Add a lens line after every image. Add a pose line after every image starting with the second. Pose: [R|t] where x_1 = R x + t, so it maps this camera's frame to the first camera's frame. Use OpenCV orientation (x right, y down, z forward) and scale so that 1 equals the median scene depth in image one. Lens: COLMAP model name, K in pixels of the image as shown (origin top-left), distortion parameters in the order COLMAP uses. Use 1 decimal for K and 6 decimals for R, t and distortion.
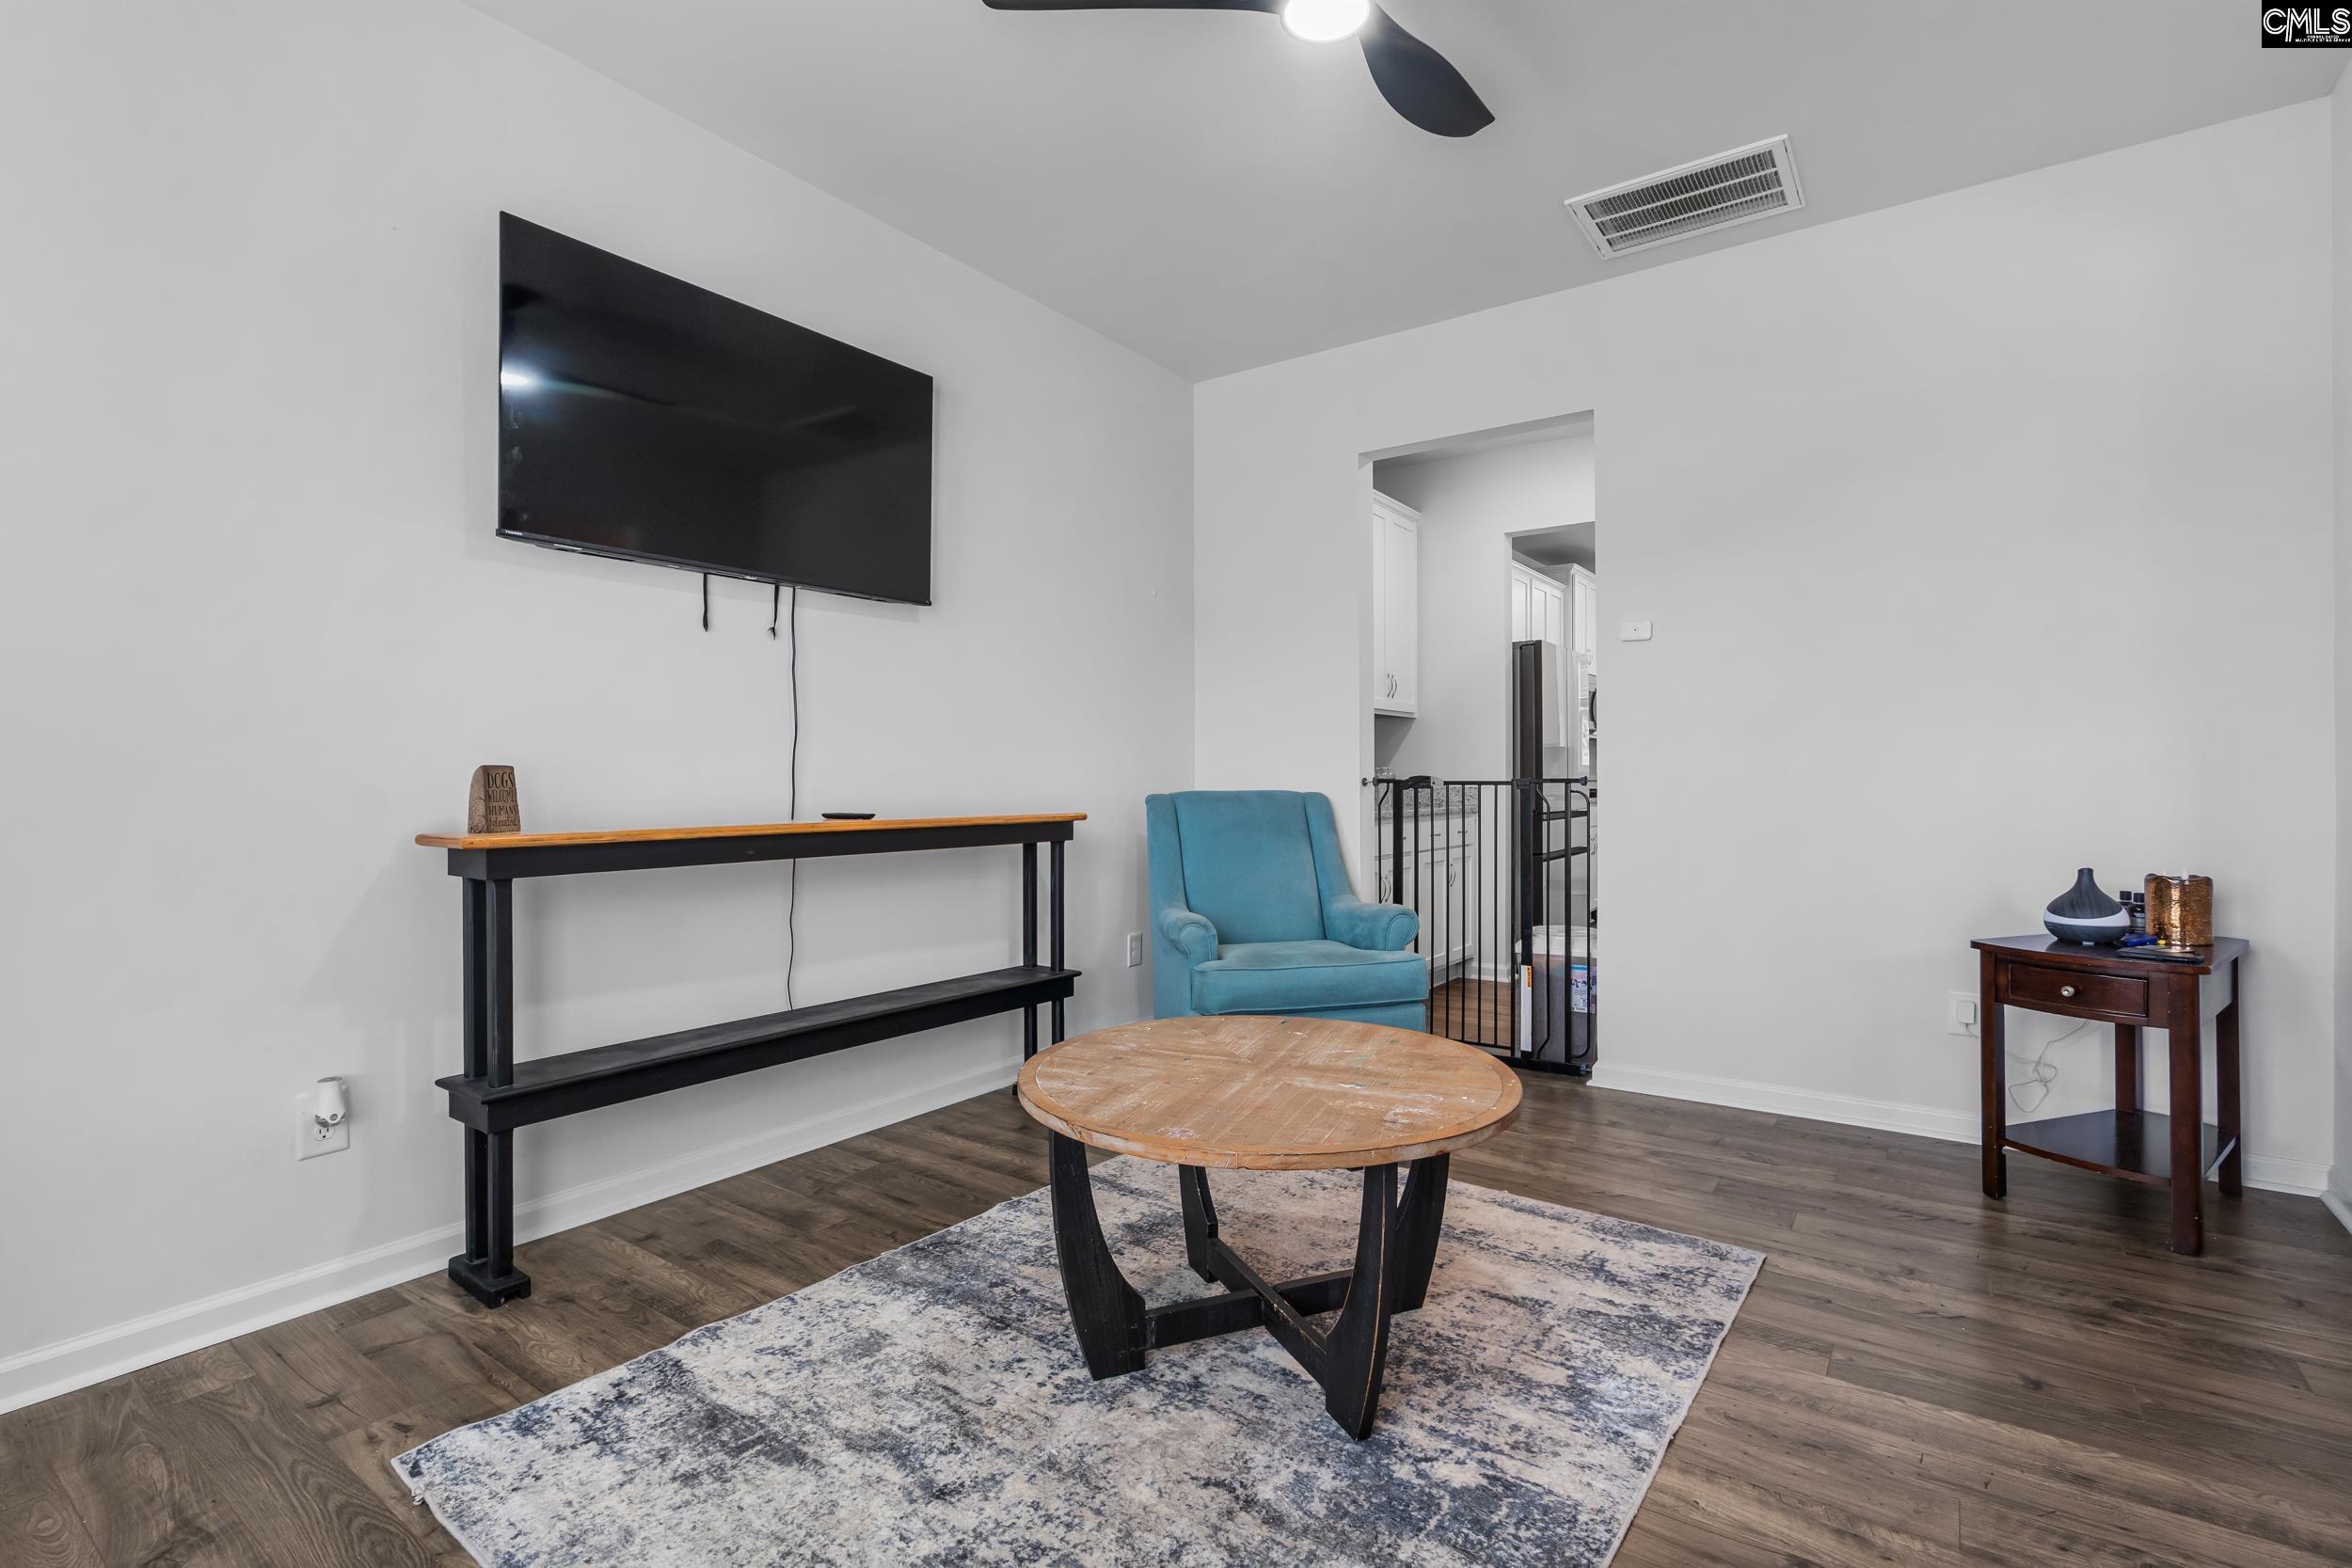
lens RADIAL K [[1089.4, 0, 1173.1], [0, 1089.4, 762.2], [0, 0, 1]] dist [-0.004359, -0.000313]
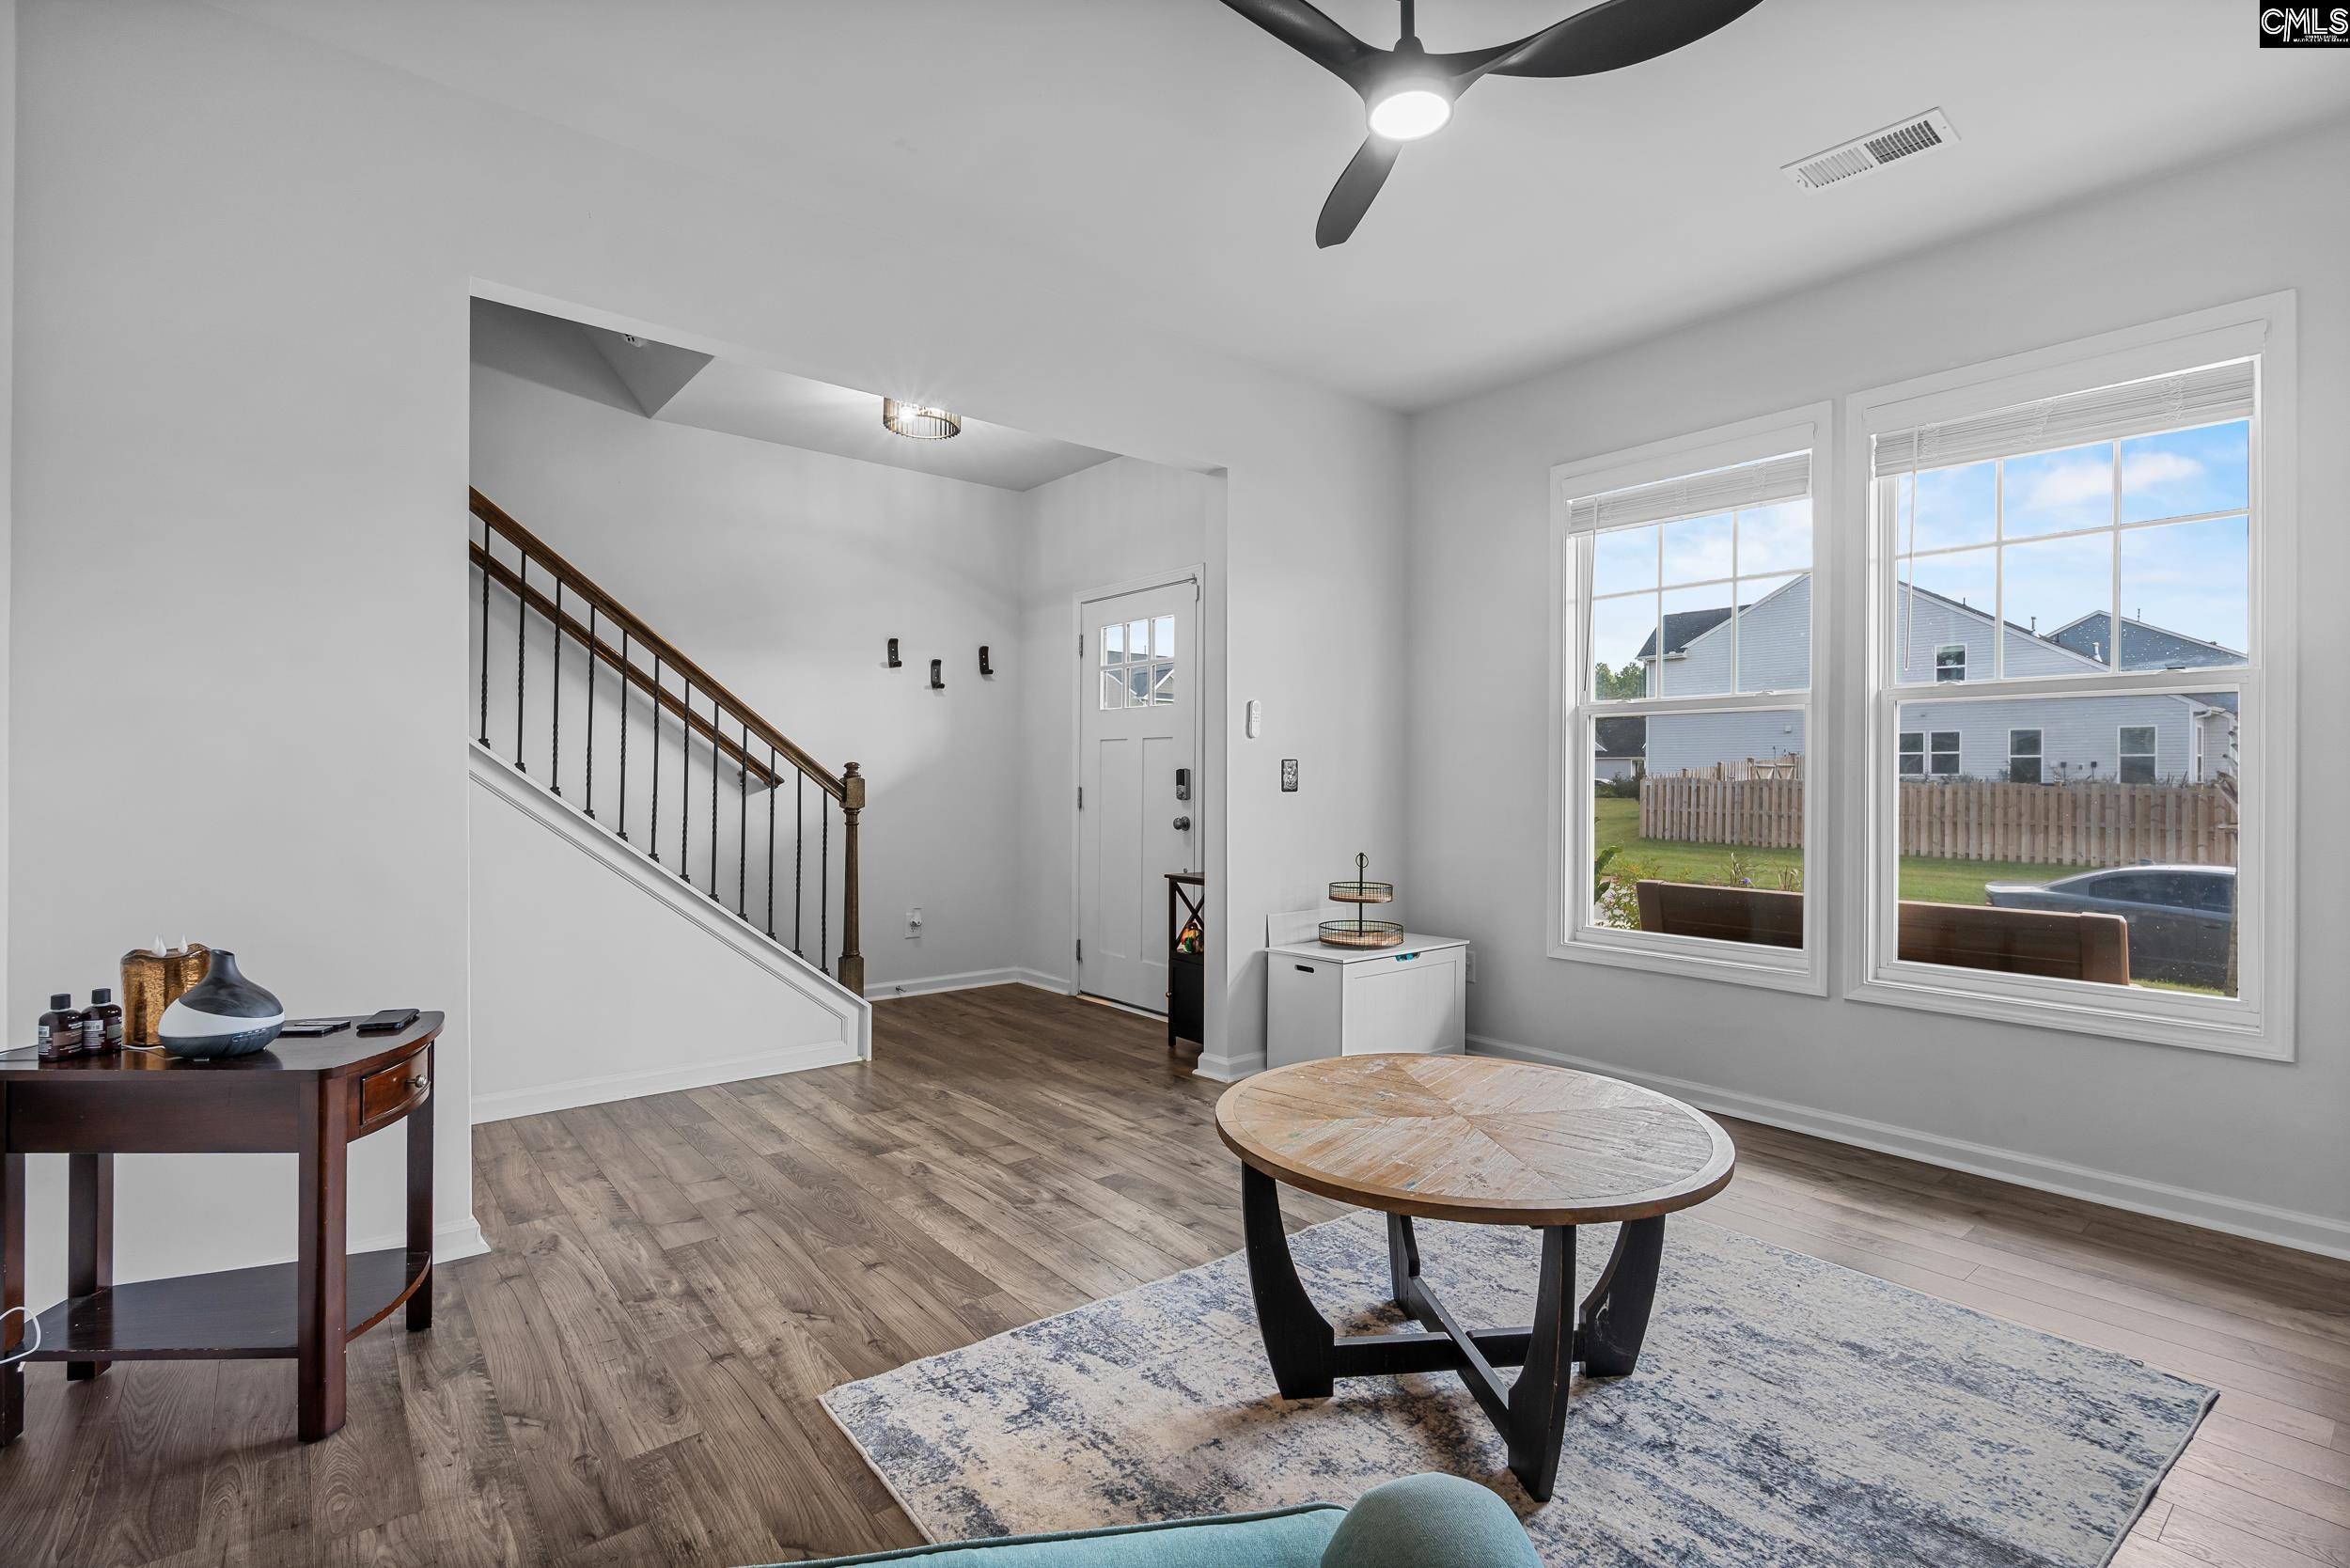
lens RADIAL K [[1088.6, 0, 1172.1], [0, 1088.6, 762.2], [0, 0, 1]] dist [-0.004359, -0.000313]
pose [[-0.966524, 0.001202, 0.256574, 0.077626], [-0.007371, 0.999446, -0.032452, -0.008273], [-0.256471, -0.033257, -0.965980, 1.927148]]
